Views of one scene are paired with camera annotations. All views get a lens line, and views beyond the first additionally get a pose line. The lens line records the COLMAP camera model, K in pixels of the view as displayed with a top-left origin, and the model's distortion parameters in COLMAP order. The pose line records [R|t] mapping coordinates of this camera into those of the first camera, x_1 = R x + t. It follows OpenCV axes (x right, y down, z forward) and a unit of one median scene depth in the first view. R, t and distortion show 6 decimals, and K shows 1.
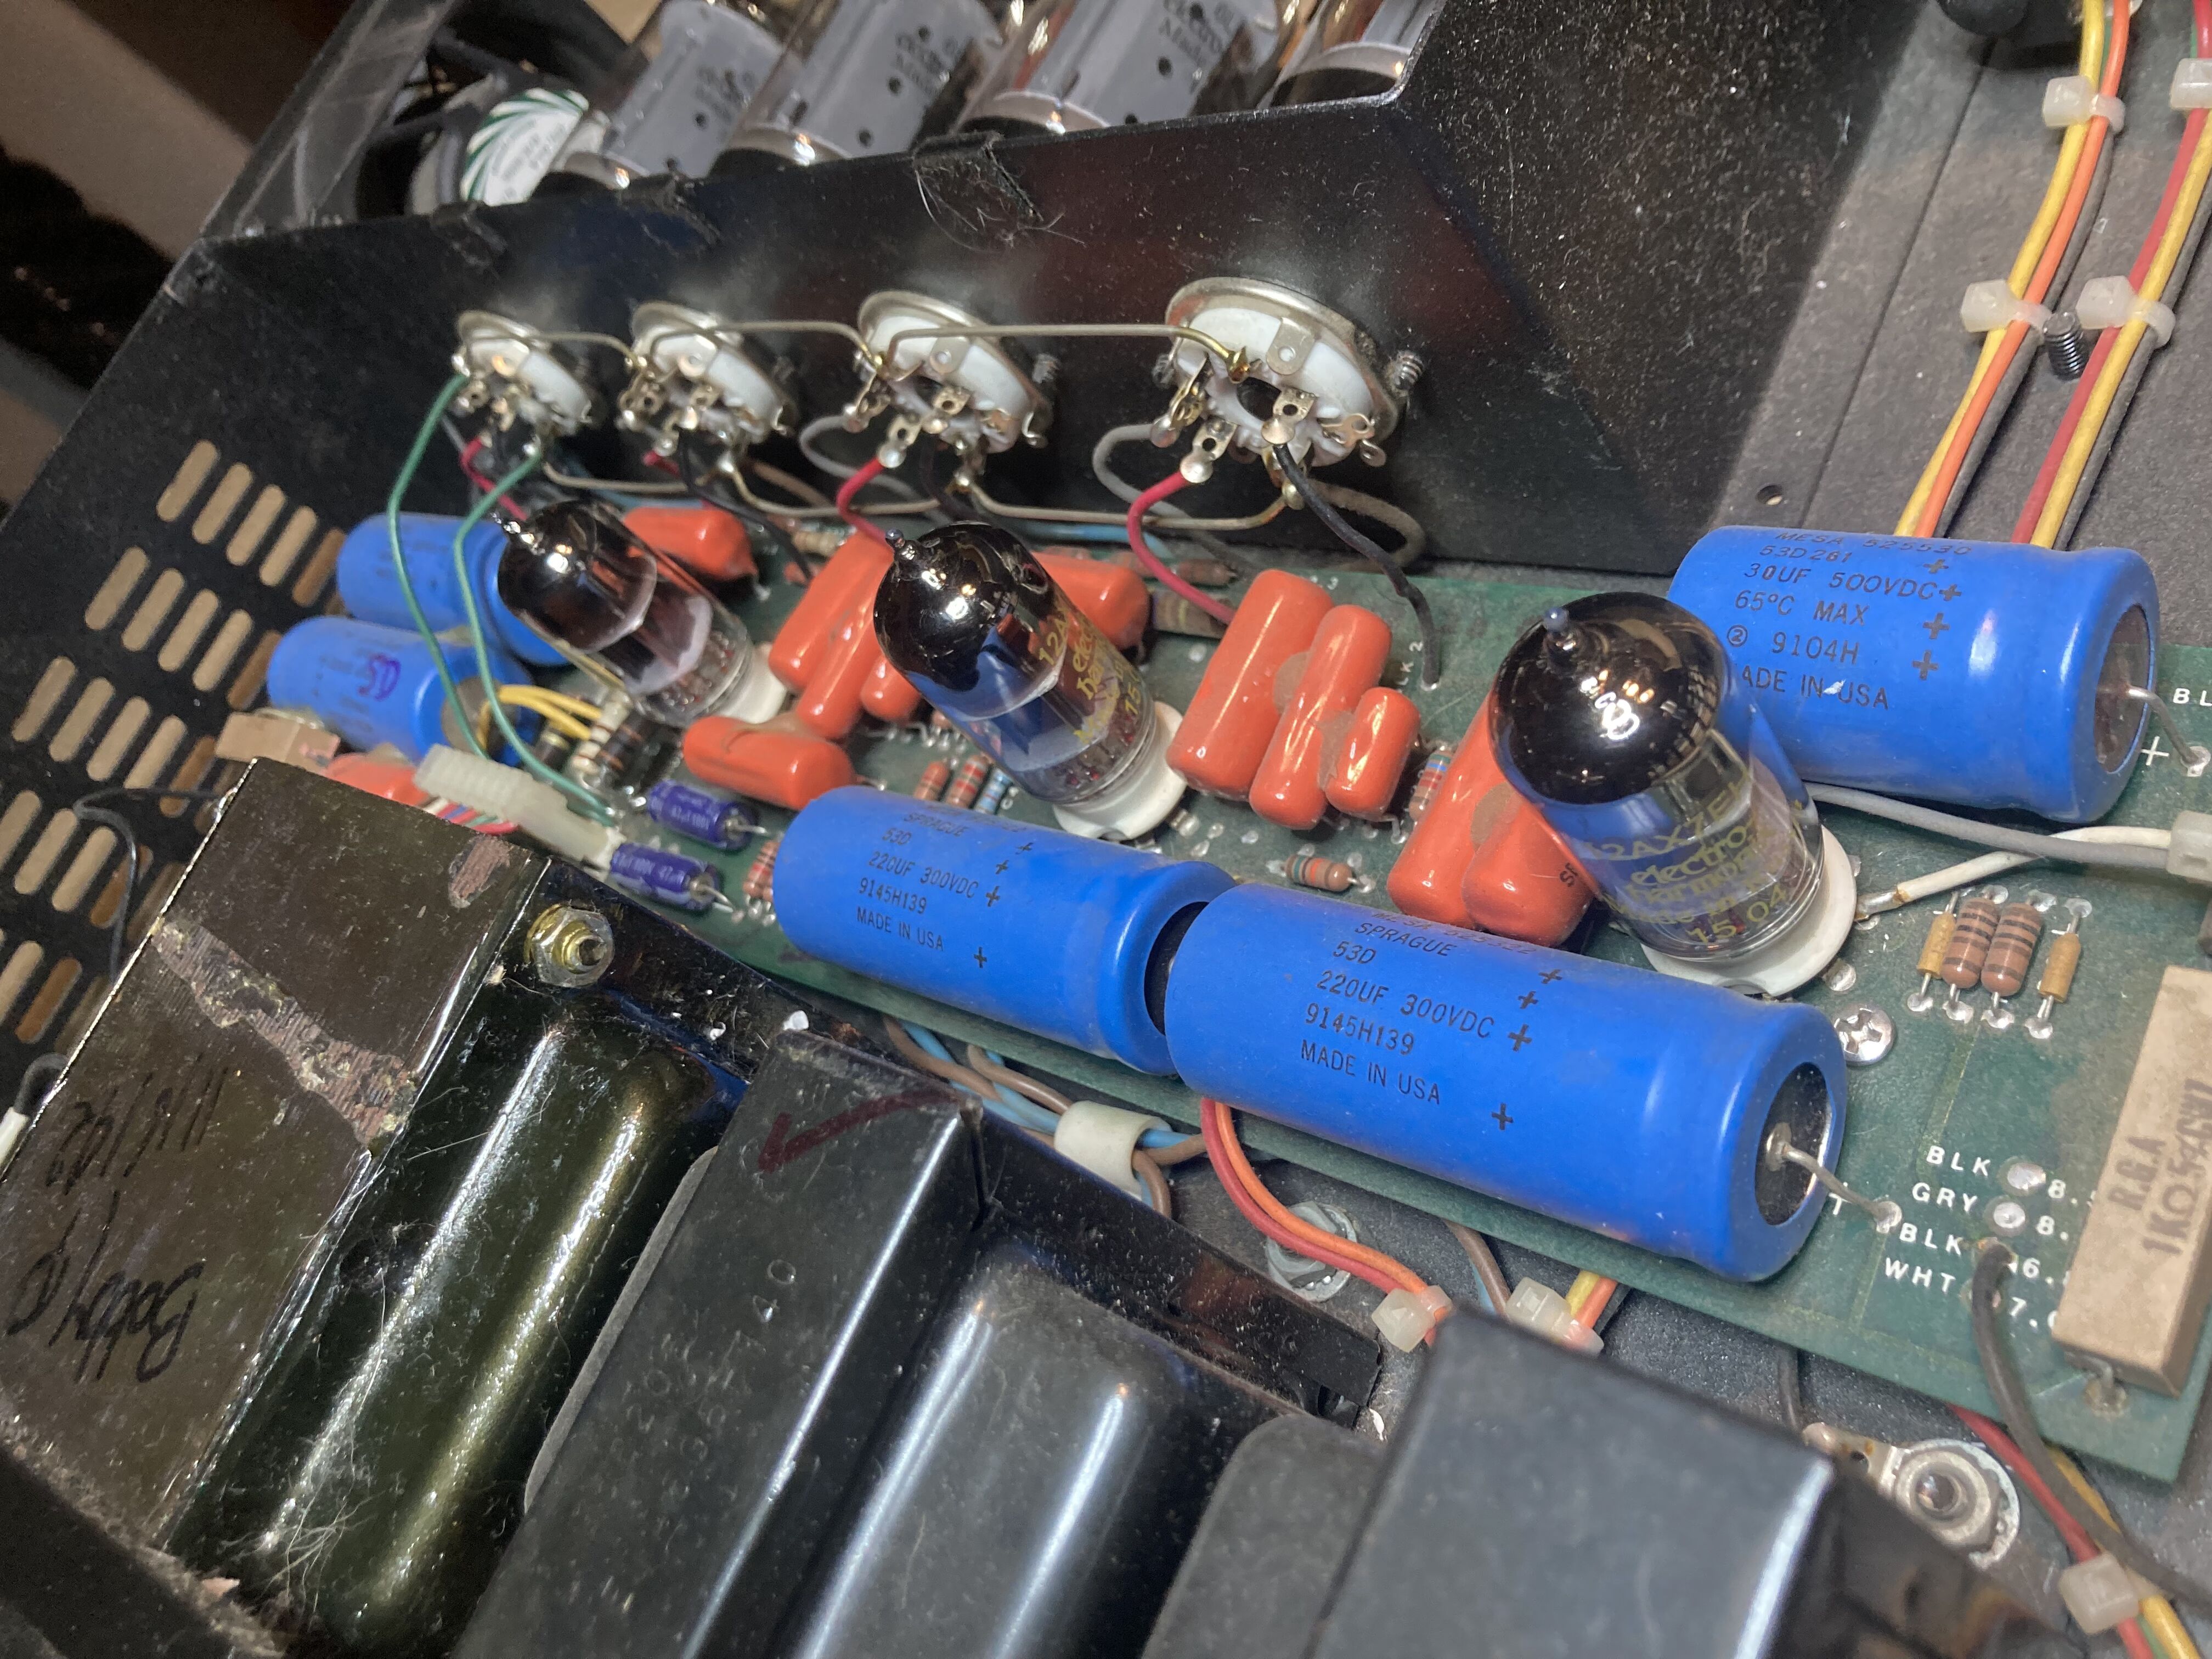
lens RADIAL K [[1864.0, 0, 1110.7], [0, 1864.0, 838.6], [0, 0, 1]] dist [0.029926, -0.049000]
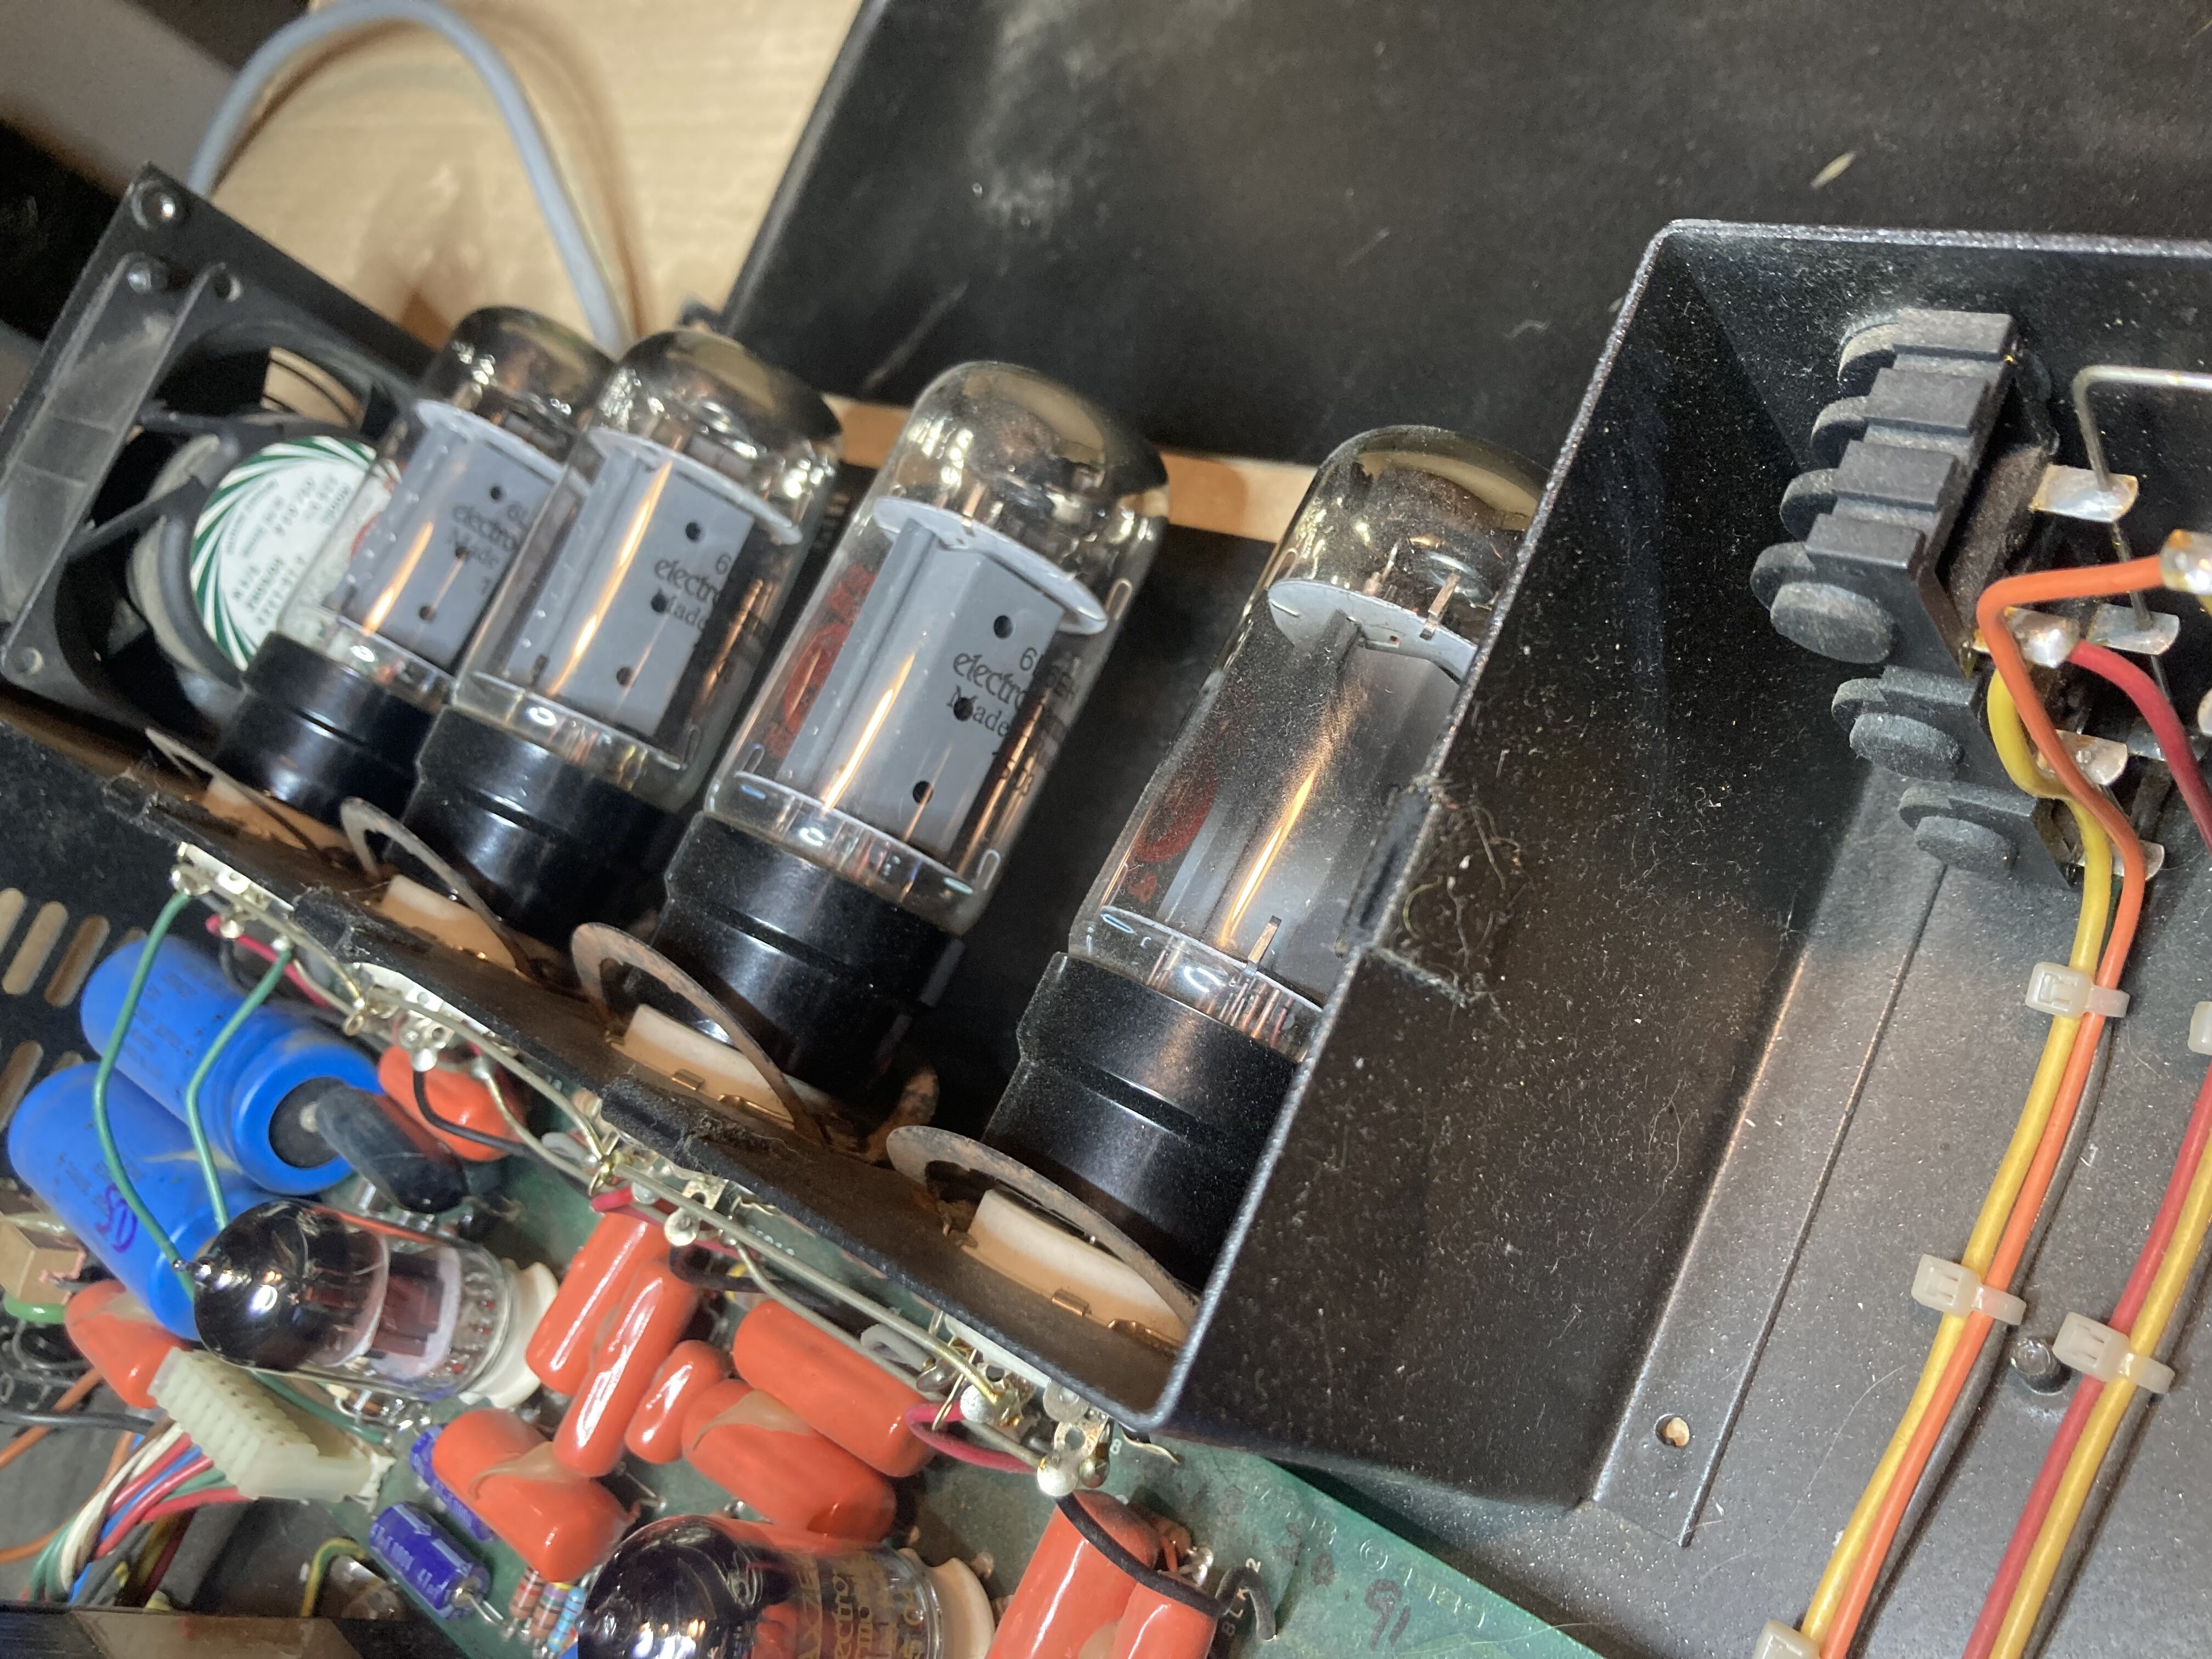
lens RADIAL K [[1864.0, 0, 1117.8], [0, 1864.0, 780.2], [0, 0, 1]] dist [0.029926, -0.049000]
pose [[0.999809, -0.015167, 0.012292, 0.102429], [0.013435, 0.991364, 0.130448, -0.589387], [-0.014164, -0.130258, 0.991379, 0.225562]]
